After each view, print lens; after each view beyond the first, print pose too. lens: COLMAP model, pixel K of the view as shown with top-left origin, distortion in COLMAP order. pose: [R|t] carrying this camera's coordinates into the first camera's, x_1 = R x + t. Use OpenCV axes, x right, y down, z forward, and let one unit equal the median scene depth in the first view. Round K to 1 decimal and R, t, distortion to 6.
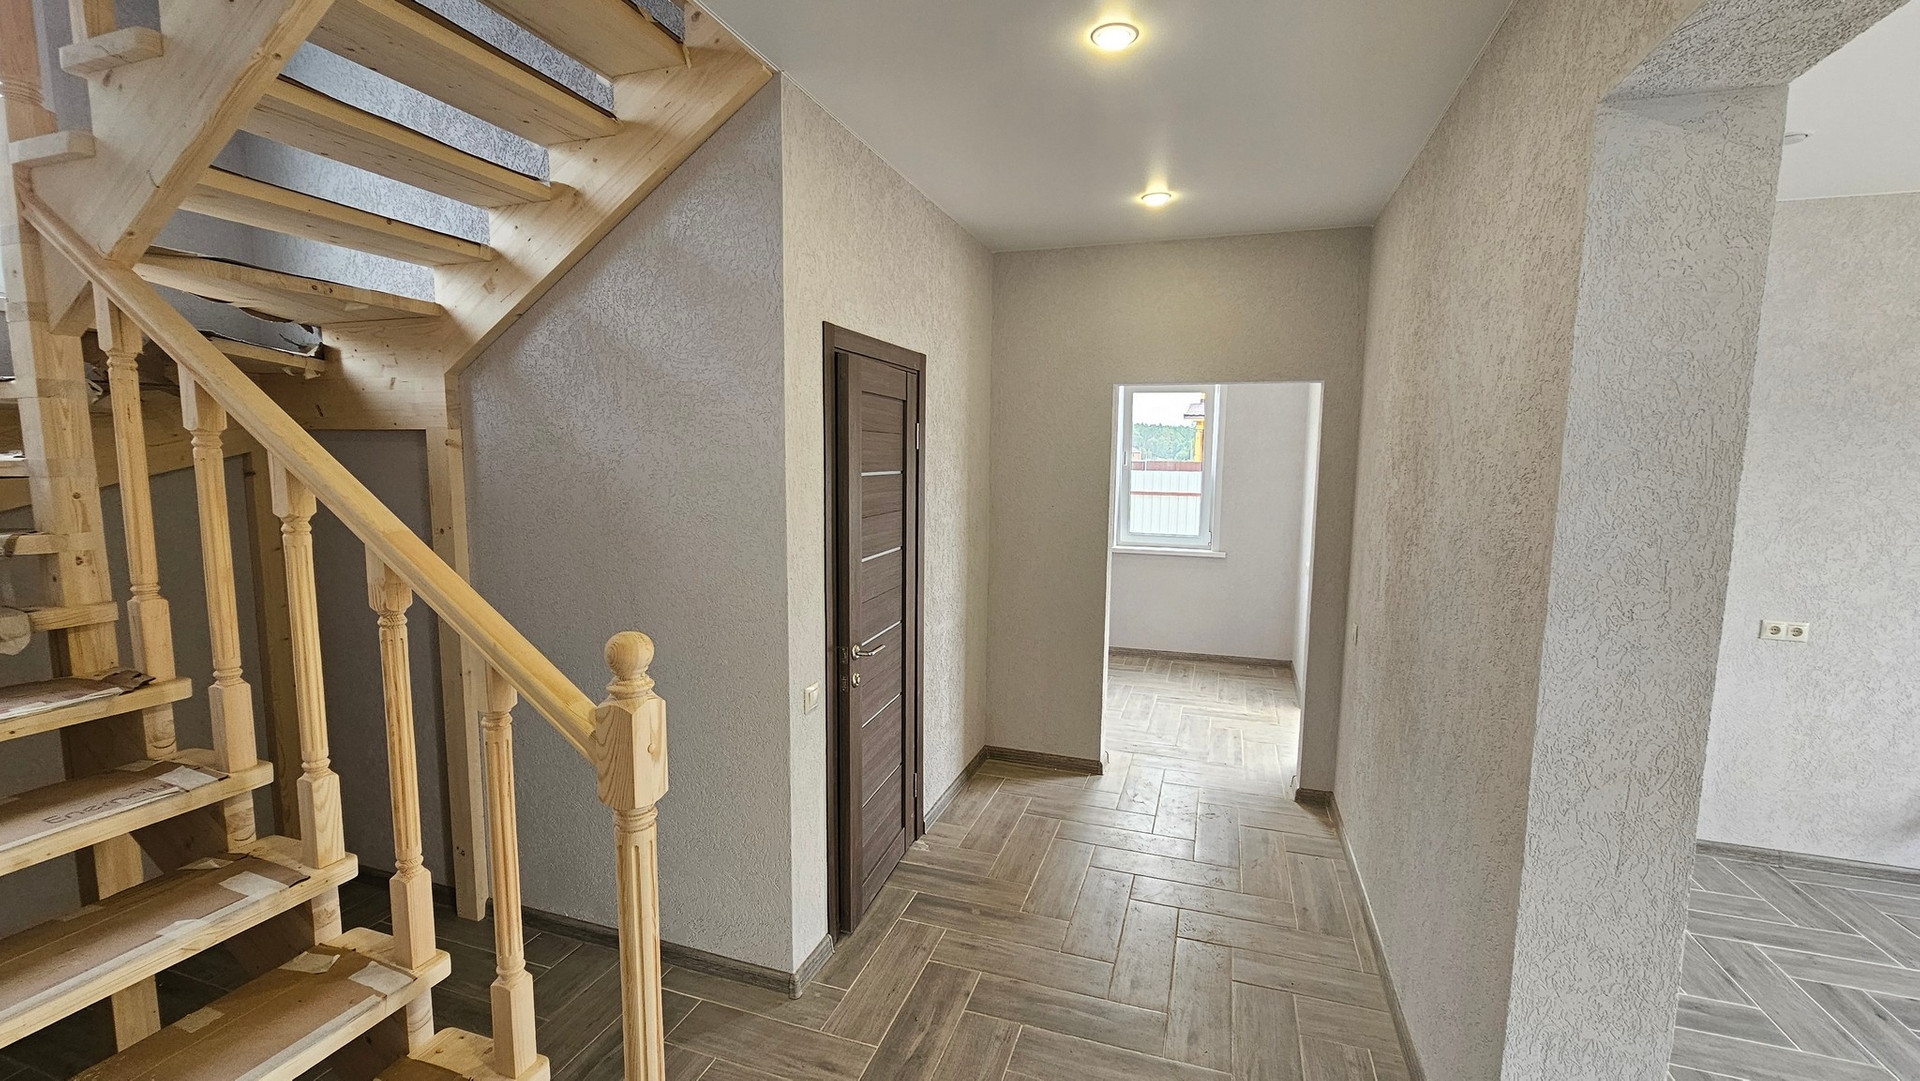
lens RADIAL K [[778.9, 0, 969.2], [0, 778.9, 543.4], [0, 0, 1]] dist [-0.000462, 0.000085]
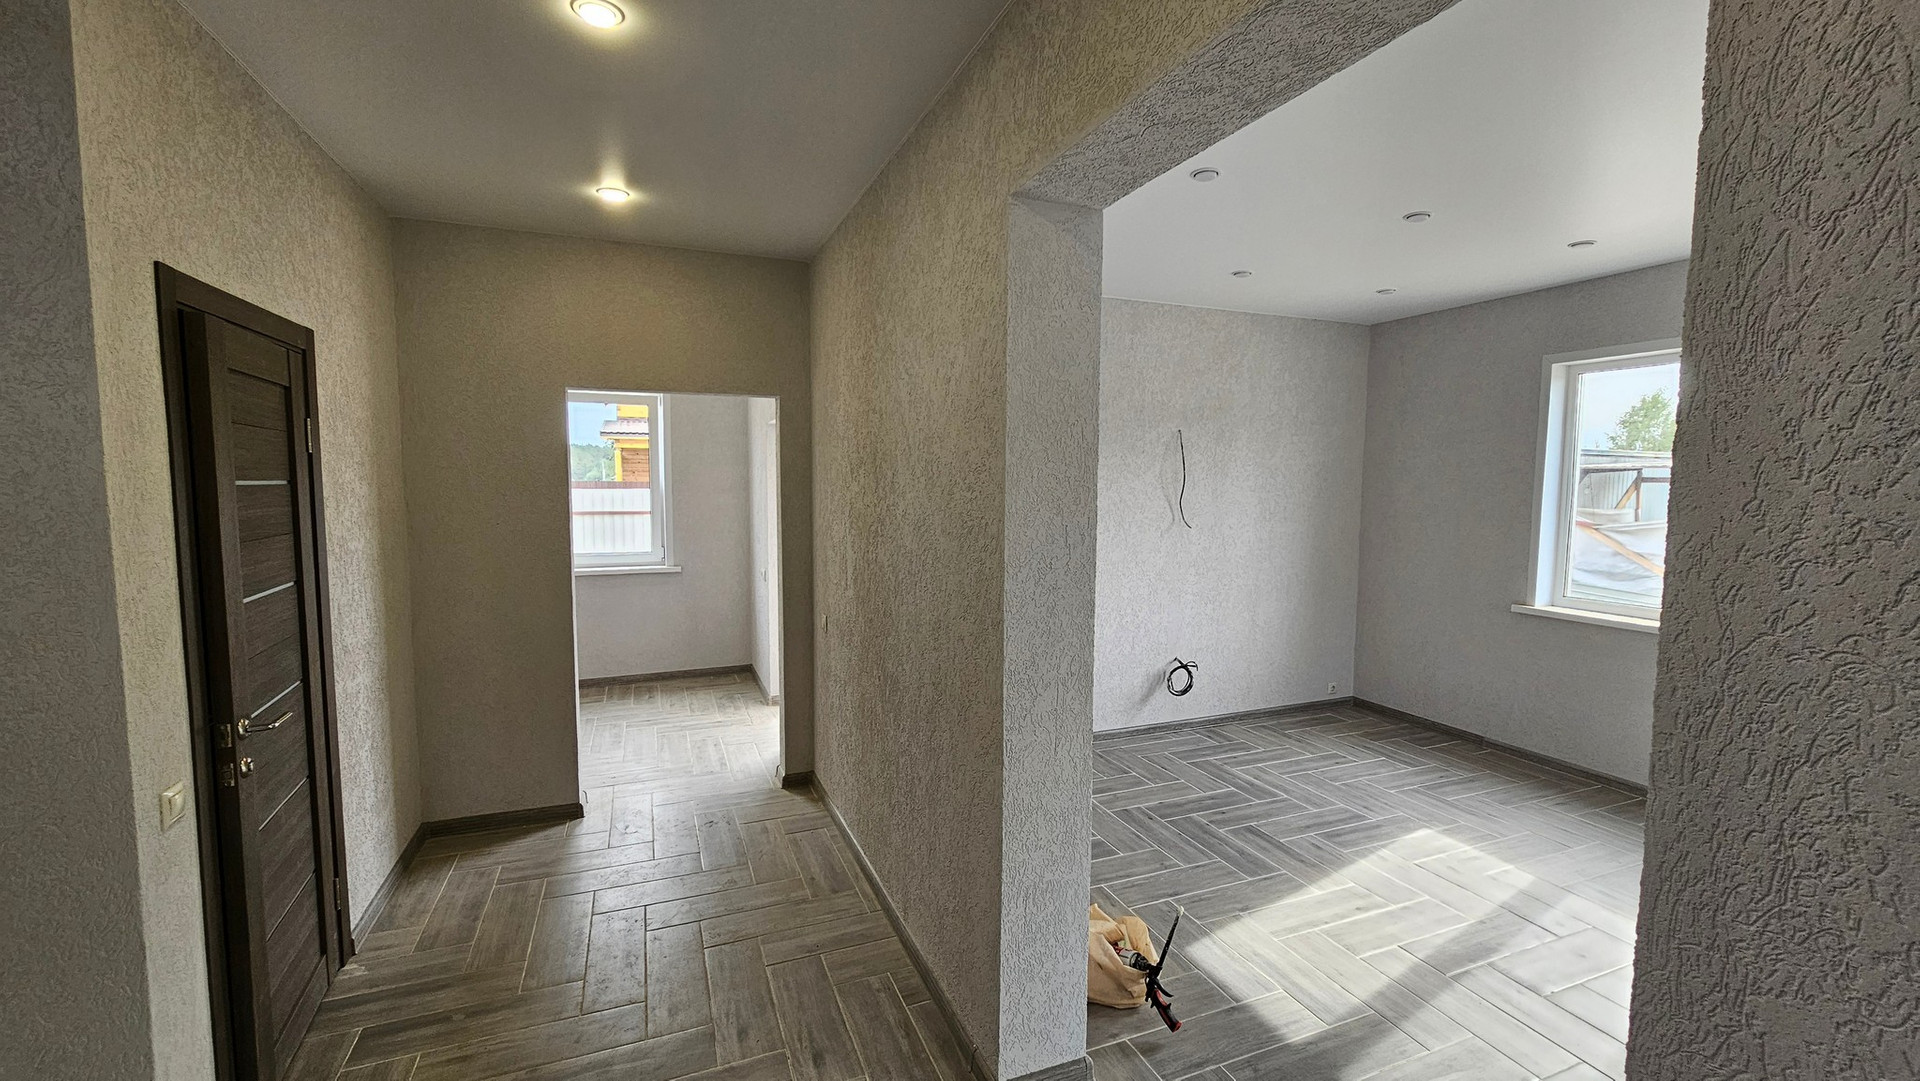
lens RADIAL K [[778.9, 0, 957.8], [0, 778.9, 545.1], [0, 0, 1]] dist [-0.000462, 0.000085]
pose [[0.764086, -0.062825, 0.642048, -0.094388], [0.078382, 0.996914, 0.004269, 0.019306], [-0.640335, 0.047063, 0.766652, 0.017186]]
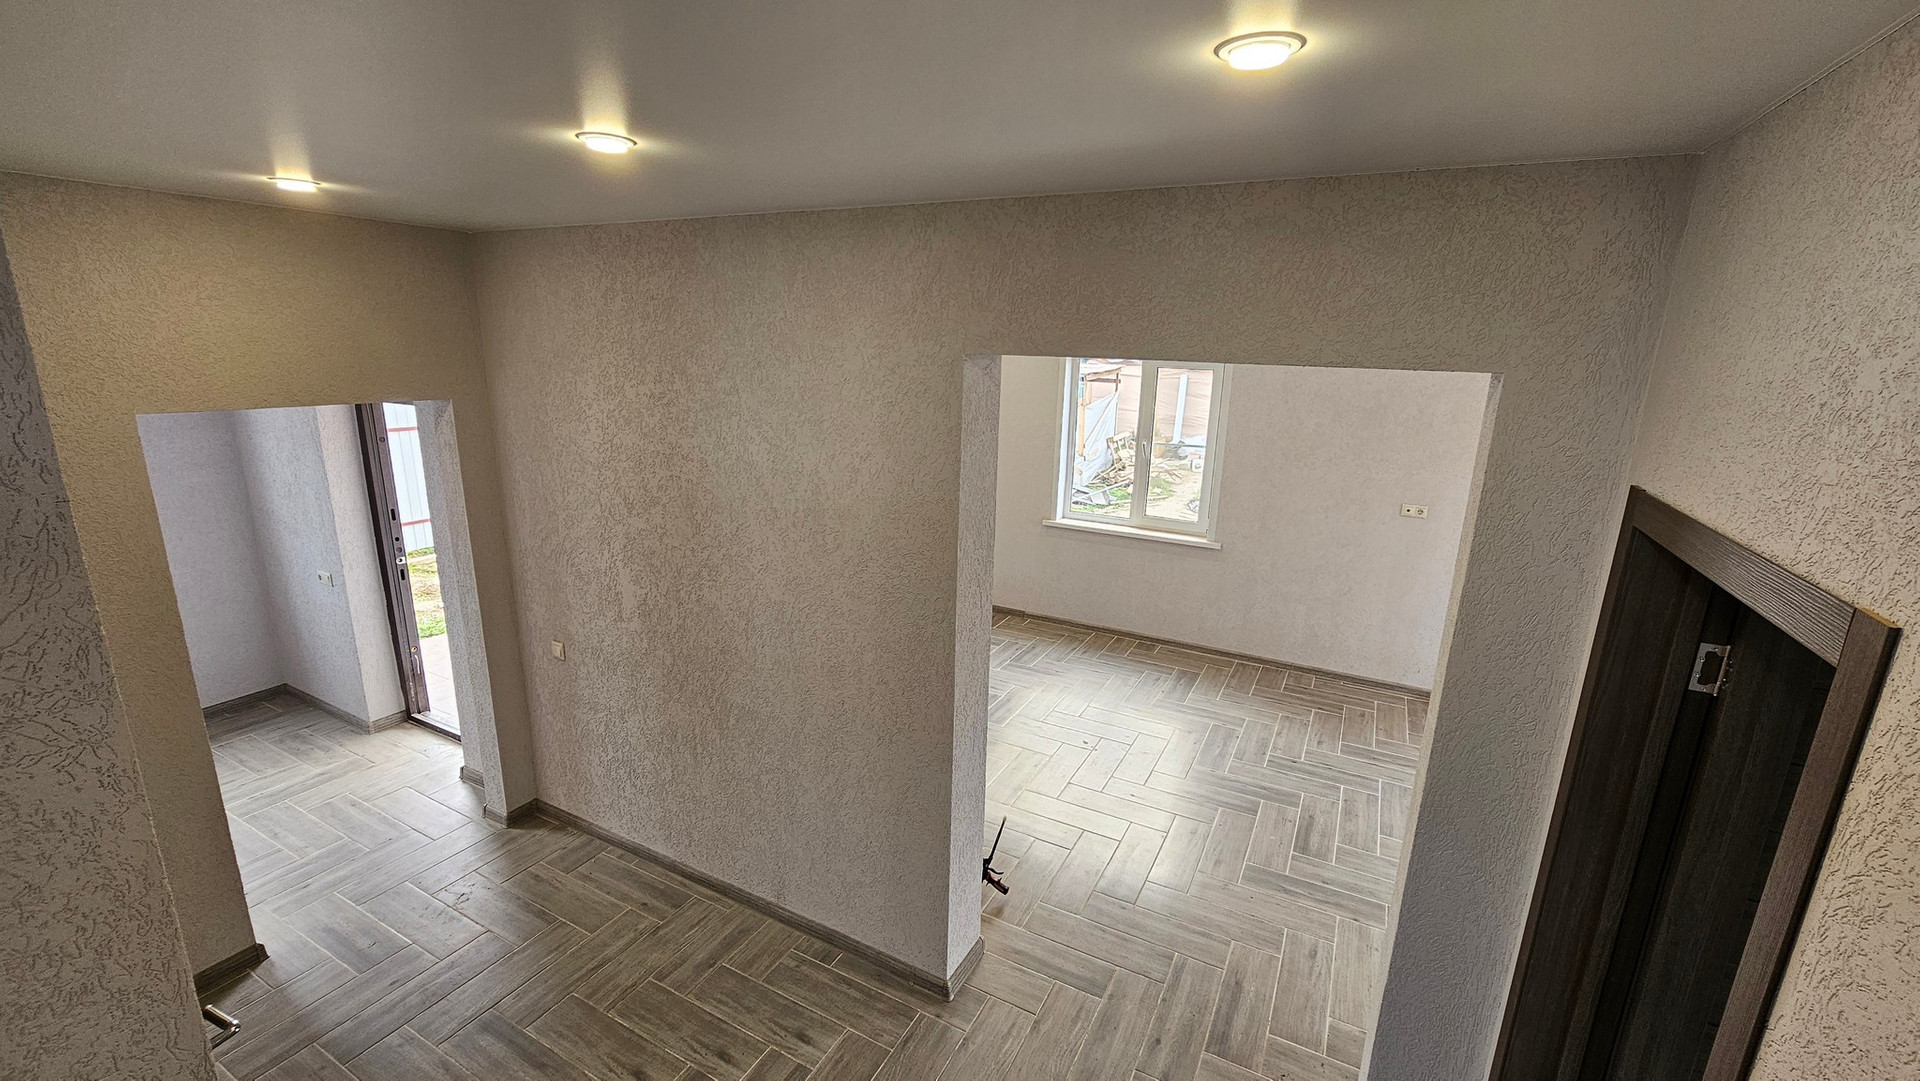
lens RADIAL K [[778.9, 0, 953.0], [0, 778.9, 545.2], [0, 0, 1]] dist [-0.000462, 0.000085]
pose [[0.180754, -0.252826, 0.950477, -0.484644], [0.092277, 0.966492, 0.239537, -0.295036], [-0.979190, 0.044410, 0.198028, 0.362547]]
